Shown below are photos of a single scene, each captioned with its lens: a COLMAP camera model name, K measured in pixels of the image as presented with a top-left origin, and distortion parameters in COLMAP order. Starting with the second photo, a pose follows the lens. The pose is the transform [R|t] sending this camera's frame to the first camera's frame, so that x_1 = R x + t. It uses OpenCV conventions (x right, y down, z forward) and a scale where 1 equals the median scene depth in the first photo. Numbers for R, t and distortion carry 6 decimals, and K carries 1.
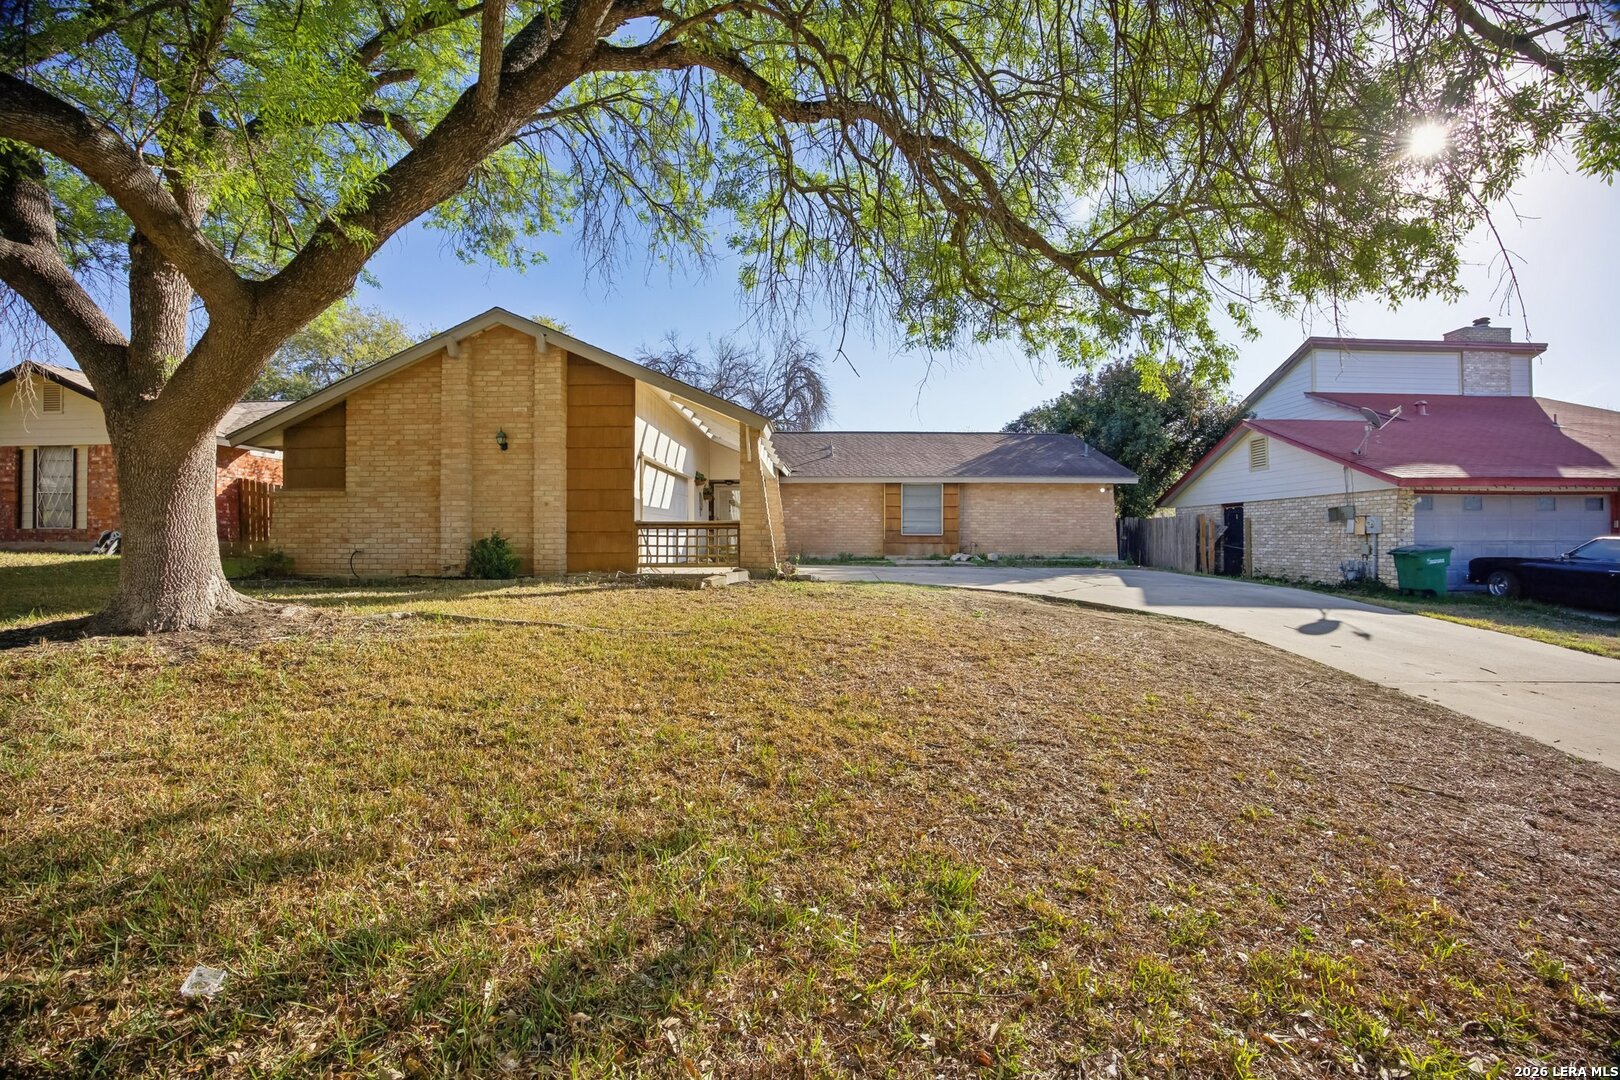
lens RADIAL K [[651.9, 0, 815.1], [0, 651.9, 529.8], [0, 0, 1]] dist [-0.025529, -0.000092]
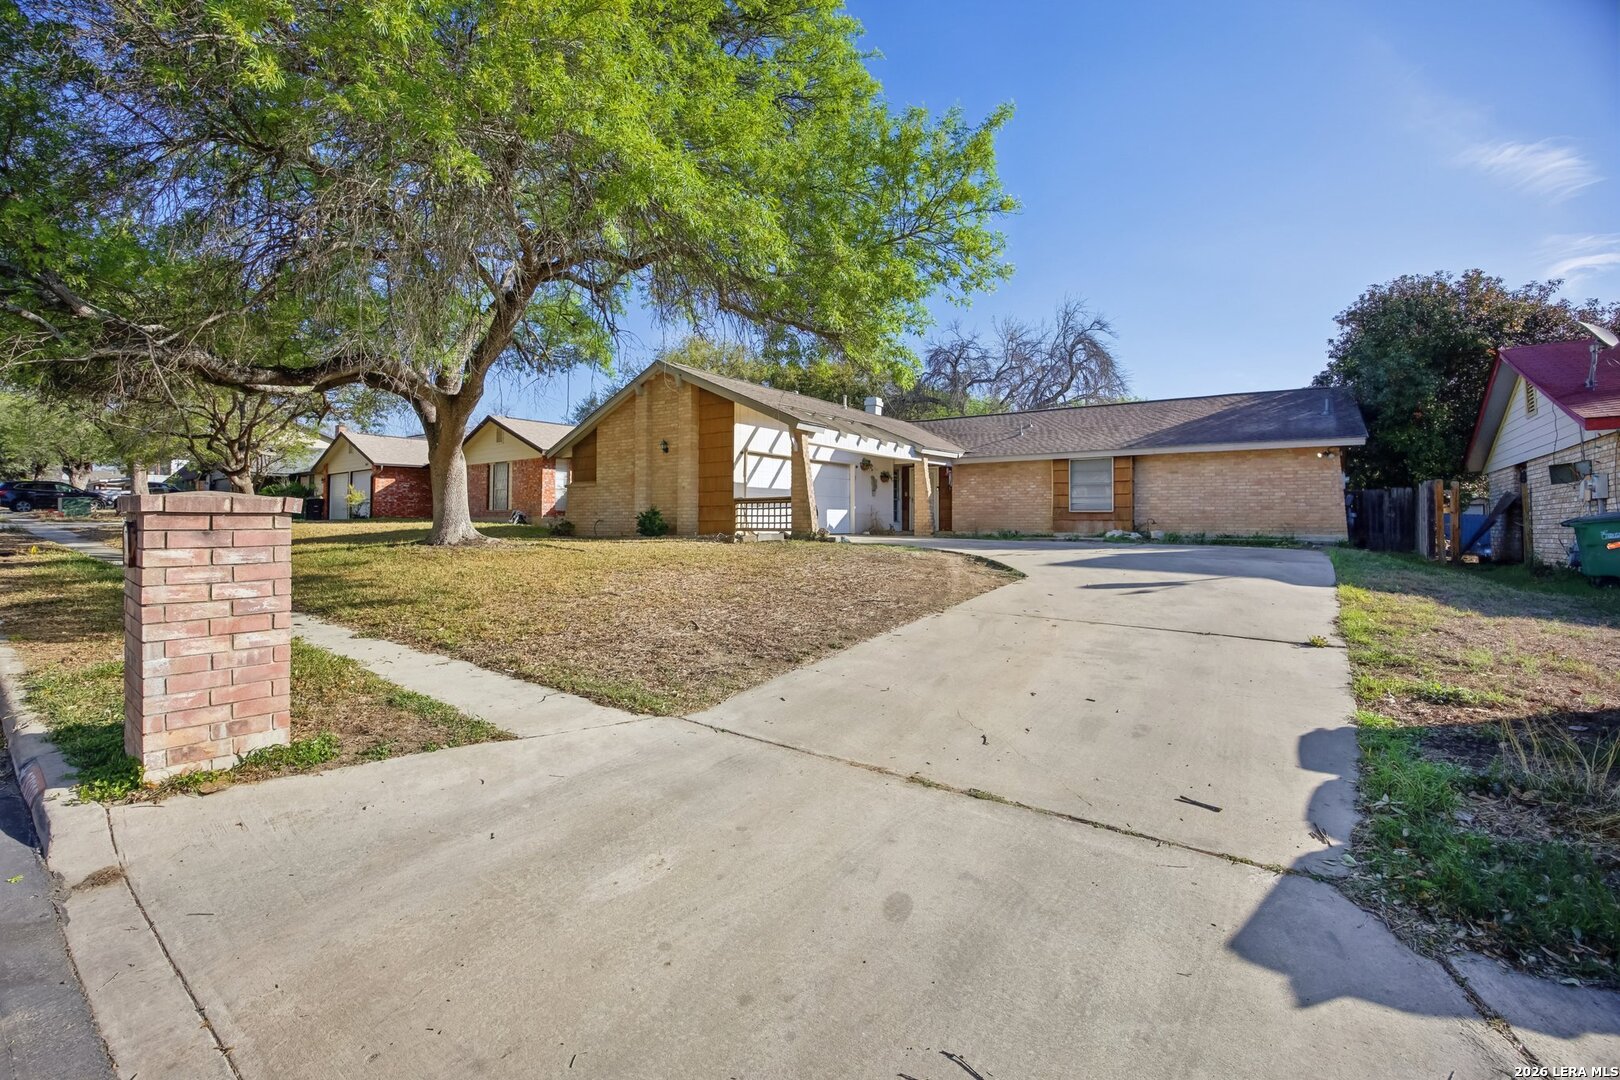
lens RADIAL K [[699.1, 0, 808.6], [0, 699.1, 515.6], [0, 0, 1]] dist [0.000382, -0.000018]
pose [[0.830768, -0.004986, -0.556596, 0.603191], [0.002266, 0.999982, -0.005577, 0.028936], [0.556614, 0.003372, 0.830764, -0.145442]]
